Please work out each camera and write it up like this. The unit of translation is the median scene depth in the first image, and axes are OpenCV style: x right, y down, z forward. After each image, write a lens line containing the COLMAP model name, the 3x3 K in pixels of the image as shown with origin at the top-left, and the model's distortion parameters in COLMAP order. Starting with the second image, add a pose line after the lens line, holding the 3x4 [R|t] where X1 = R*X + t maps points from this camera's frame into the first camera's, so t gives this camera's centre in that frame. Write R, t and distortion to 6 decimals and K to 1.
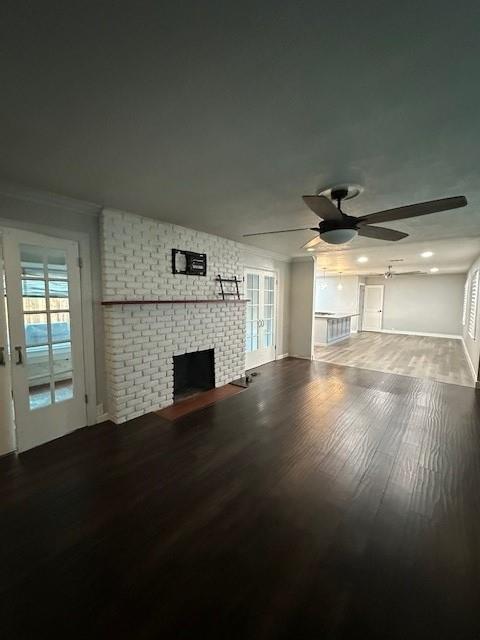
lens RADIAL K [[256.6, 0, 247.0], [0, 256.6, 319.8], [0, 0, 1]] dist [-0.000423, 0.000504]
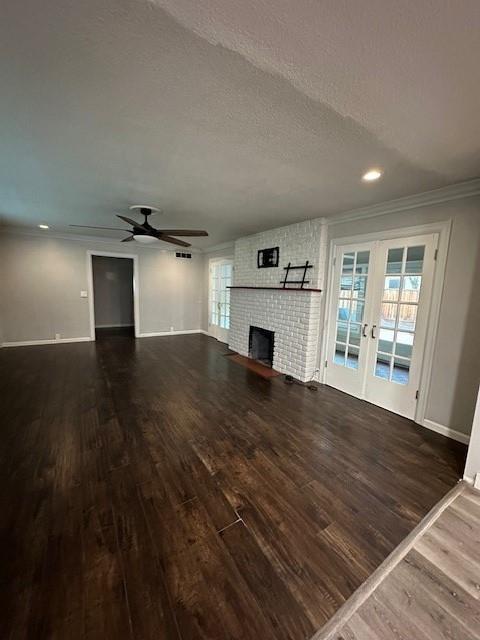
lens RADIAL K [[256.6, 0, 239.7], [0, 256.6, 322.3], [0, 0, 1]] dist [-0.000423, 0.000504]
pose [[-0.339625, 0.114005, -0.933626, 0.950181], [-0.112930, 0.980503, 0.160810, -0.089772], [0.933757, 0.160050, -0.320129, 1.215389]]
